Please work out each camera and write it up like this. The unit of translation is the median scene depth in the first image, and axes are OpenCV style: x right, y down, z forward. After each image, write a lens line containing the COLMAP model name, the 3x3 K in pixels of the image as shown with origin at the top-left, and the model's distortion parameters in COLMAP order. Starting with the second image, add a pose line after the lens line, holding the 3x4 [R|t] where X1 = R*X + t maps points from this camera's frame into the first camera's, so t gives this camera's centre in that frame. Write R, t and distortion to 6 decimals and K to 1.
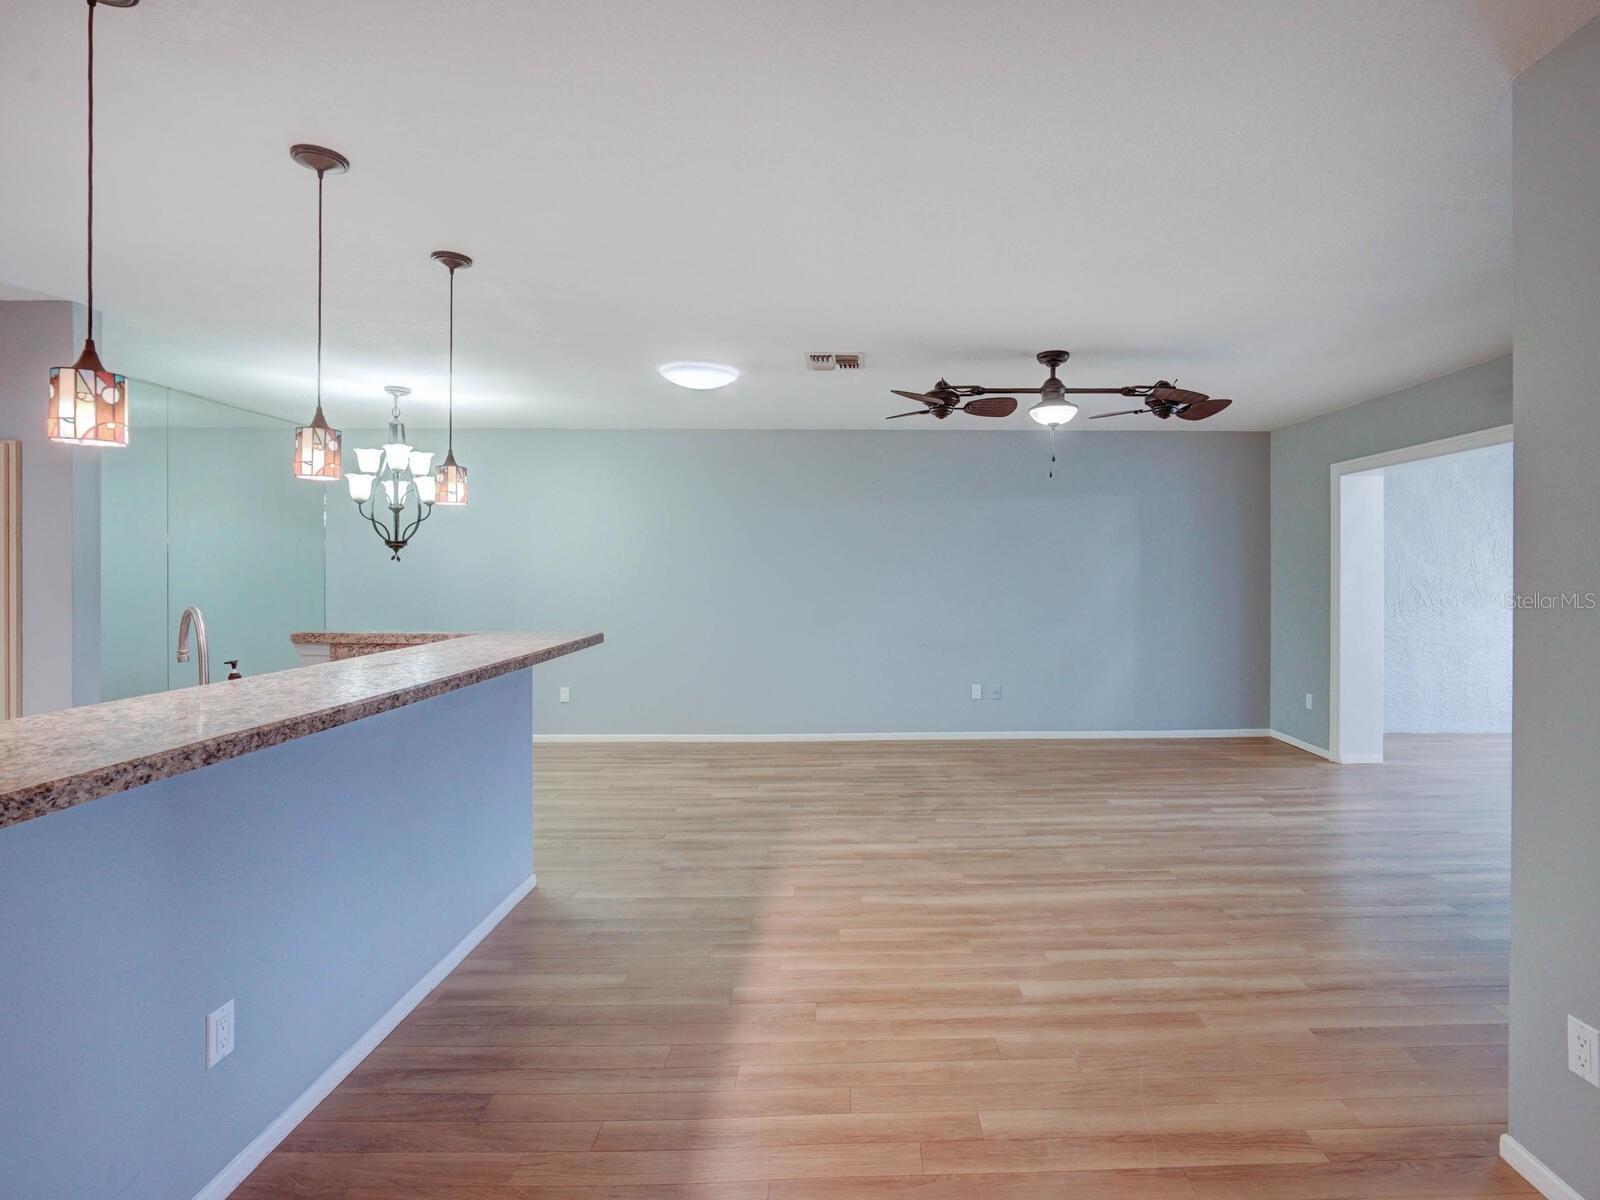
lens RADIAL K [[796.4, 0, 881.4], [0, 796.4, 575.2], [0, 0, 1]] dist [-0.024631, 0.007791]
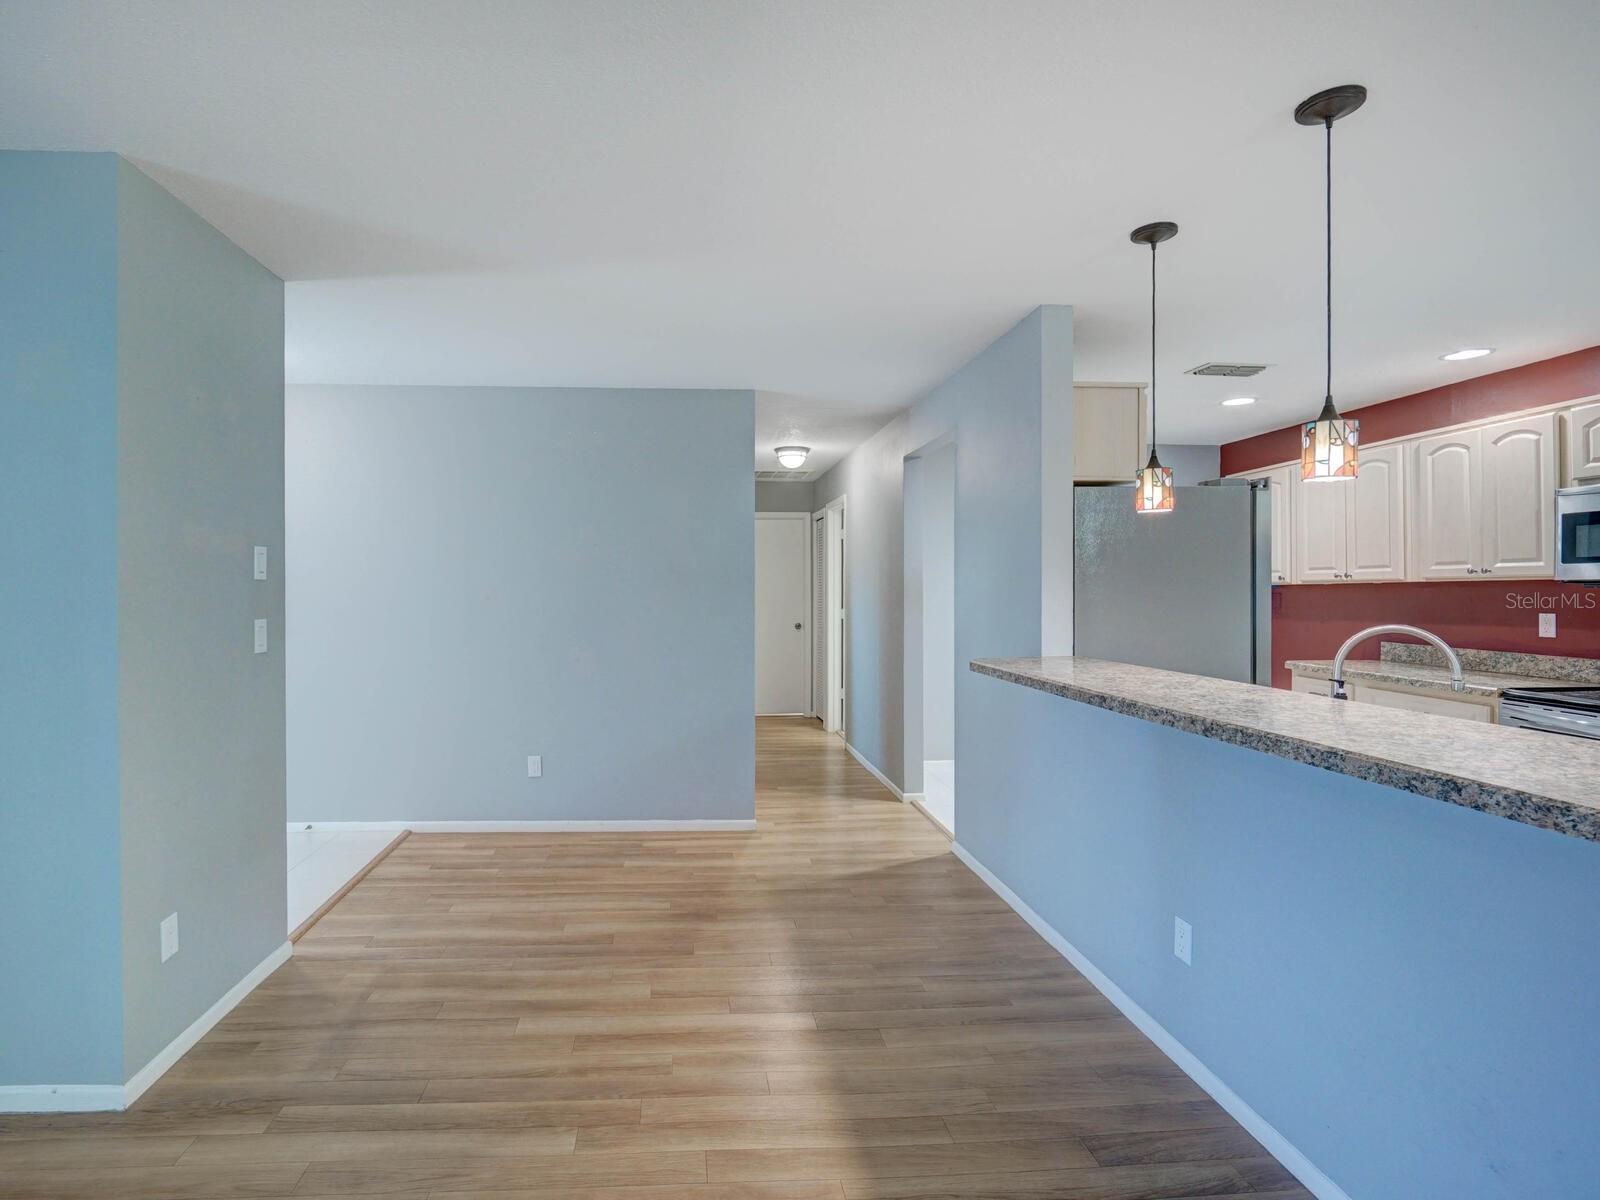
lens RADIAL K [[796.4, 0, 729.3], [0, 796.4, 588.9], [0, 0, 1]] dist [-0.024631, 0.007791]
pose [[-0.999582, 0.001607, -0.028876, -0.022611], [0.001474, 0.999988, 0.004636, -0.002457], [0.028883, 0.004591, -0.999572, 1.118234]]
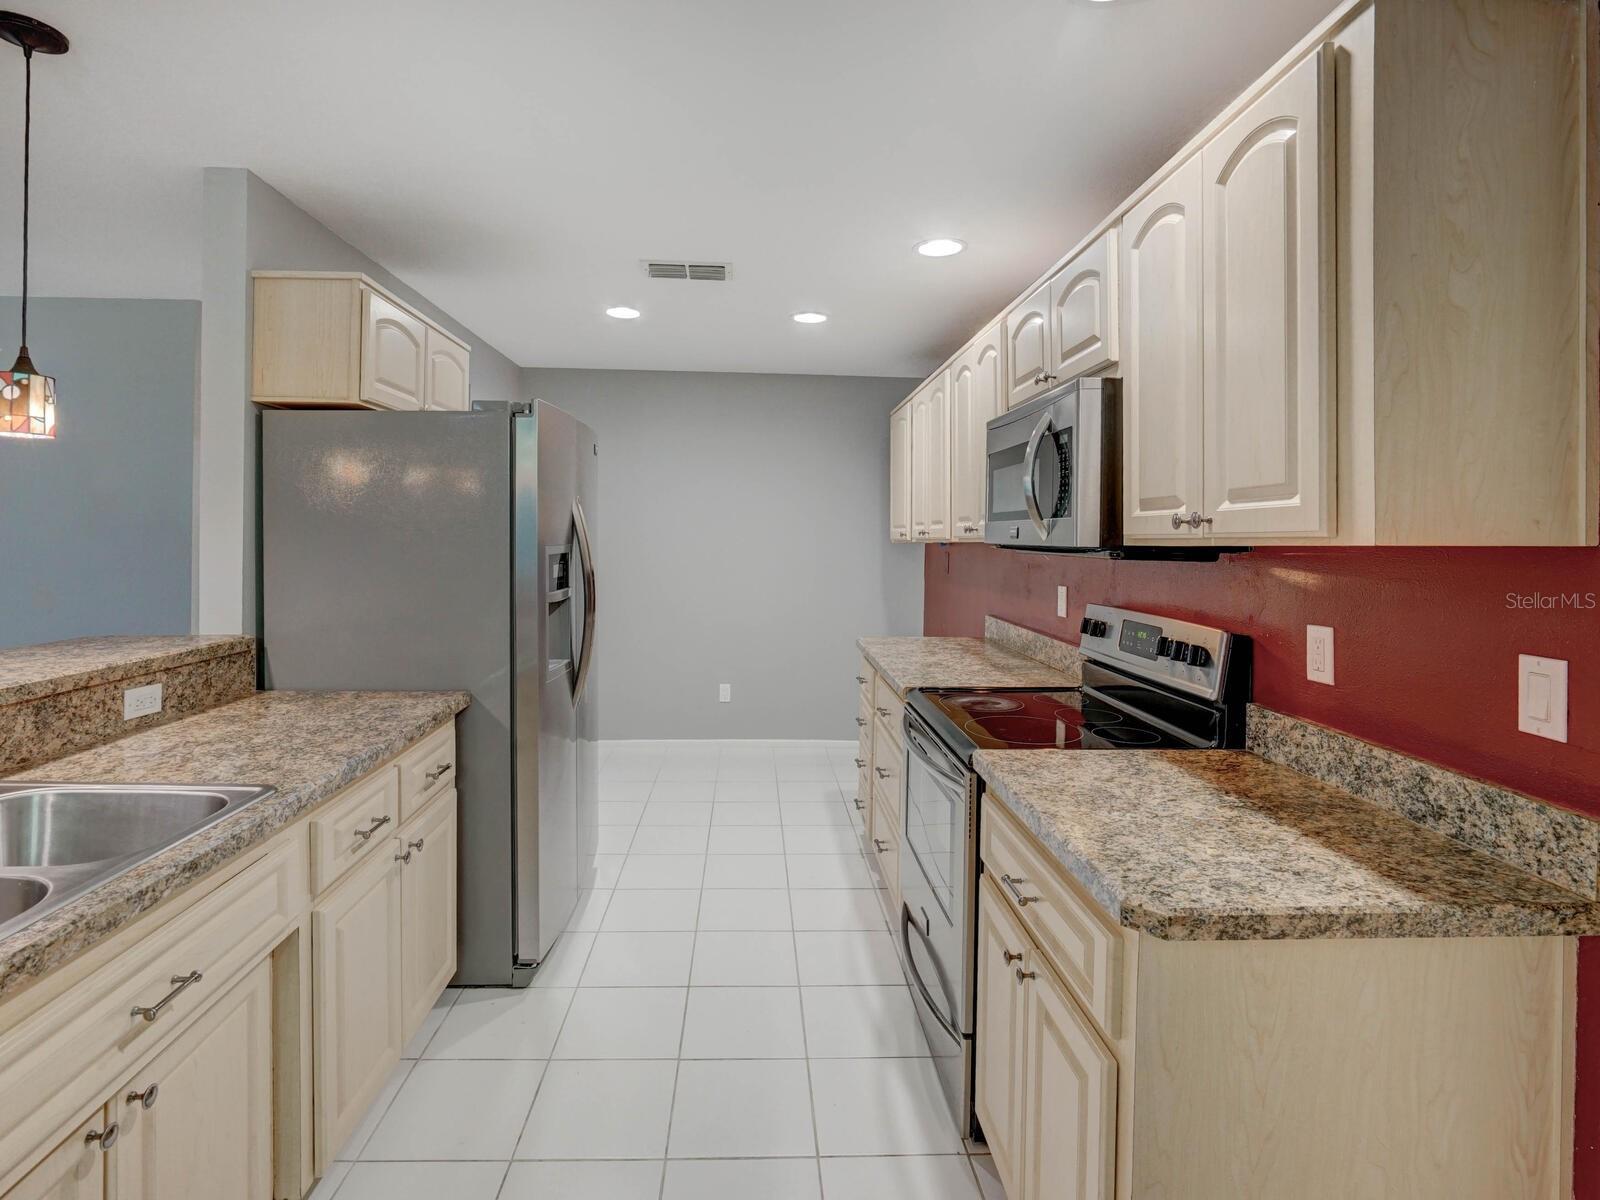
lens RADIAL K [[796.4, 0, 767.4], [0, 796.4, 535.6], [0, 0, 1]] dist [-0.024631, 0.007791]
pose [[-0.999828, -0.015696, -0.009853, -0.875204], [-0.015761, 0.999854, 0.006539, -0.016841], [0.009749, 0.006694, -0.999930, 0.909989]]
